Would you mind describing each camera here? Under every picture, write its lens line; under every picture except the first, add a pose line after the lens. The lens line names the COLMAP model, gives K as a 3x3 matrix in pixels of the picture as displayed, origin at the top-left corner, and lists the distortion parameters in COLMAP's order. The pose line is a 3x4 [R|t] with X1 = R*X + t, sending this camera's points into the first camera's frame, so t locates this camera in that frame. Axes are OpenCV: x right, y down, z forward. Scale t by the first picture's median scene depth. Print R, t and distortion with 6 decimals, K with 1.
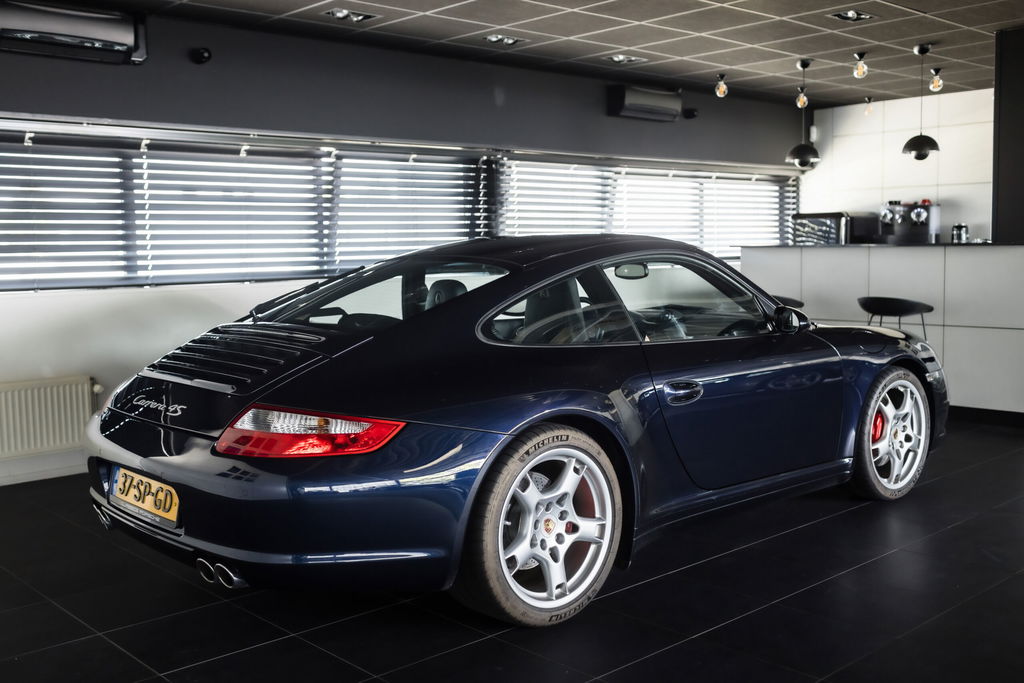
lens RADIAL K [[1056.1, 0, 512.0], [0, 1056.1, 341.5], [0, 0, 1]] dist [0.007532, 0.006906]
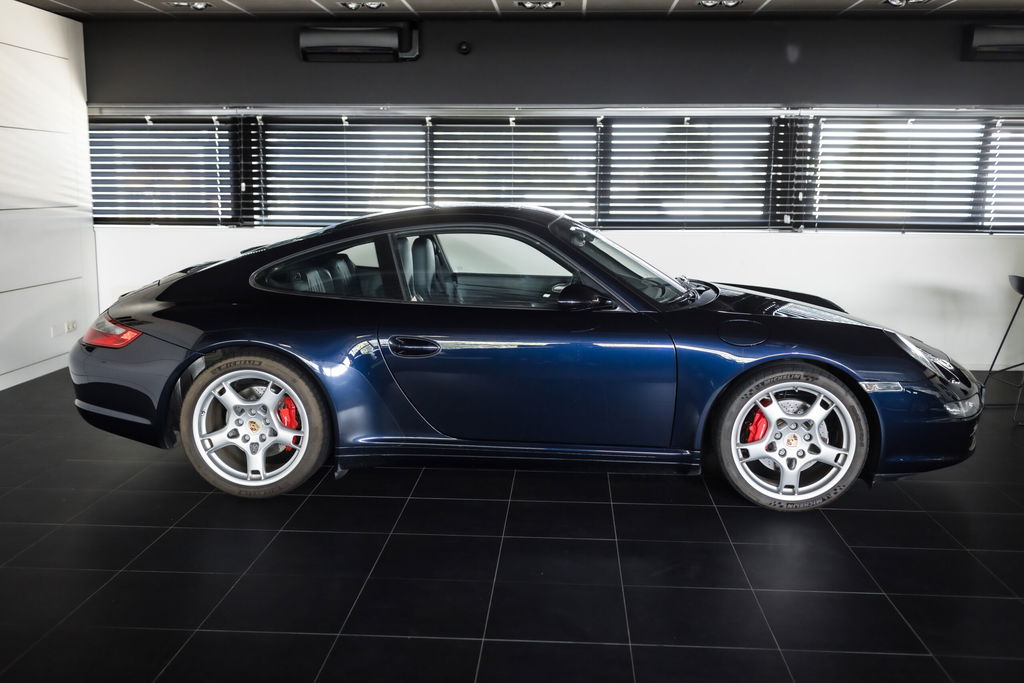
lens RADIAL K [[1056.1, 0, 512.0], [0, 1056.1, 341.5], [0, 0, 1]] dist [0.007532, 0.006906]
pose [[0.687339, 0.128478, -0.714884, 0.551066], [-0.084543, 0.991693, 0.096940, -0.041411], [0.721400, -0.006192, 0.692491, 0.139420]]
